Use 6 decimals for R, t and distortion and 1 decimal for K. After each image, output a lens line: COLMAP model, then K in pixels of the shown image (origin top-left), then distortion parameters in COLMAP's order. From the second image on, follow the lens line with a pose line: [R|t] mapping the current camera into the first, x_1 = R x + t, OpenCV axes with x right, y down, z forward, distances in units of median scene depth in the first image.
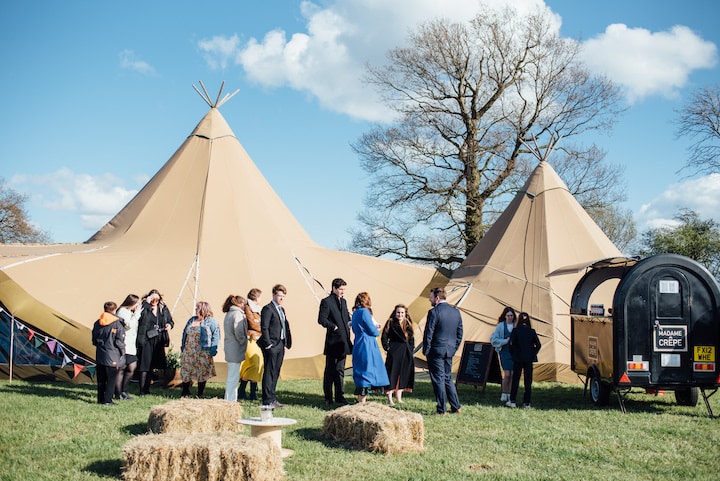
lens RADIAL K [[714.6, 0, 364.0], [0, 714.6, 243.1], [0, 0, 1]] dist [-0.069881, 0.015080]
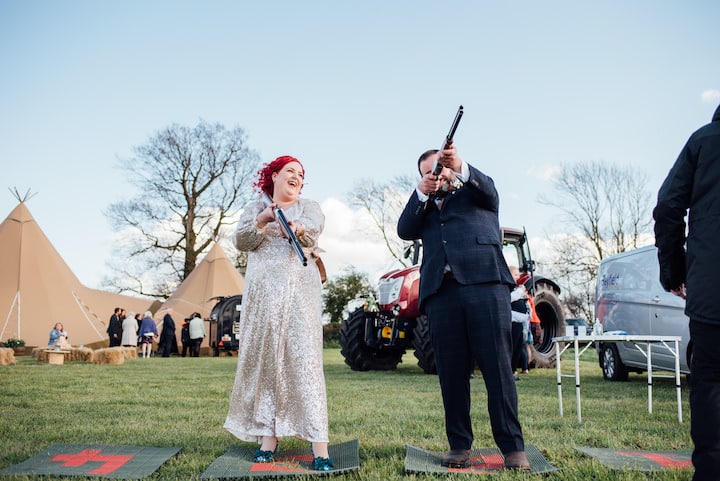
lens RADIAL K [[705.6, 0, 363.5], [0, 705.6, 241.4], [0, 0, 1]] dist [-0.072116, 0.013491]
pose [[0.936716, 0.038996, 0.347911, -0.012498], [-0.019636, 0.998065, -0.059001, -0.010382], [-0.349539, 0.048436, 0.935669, -0.437817]]
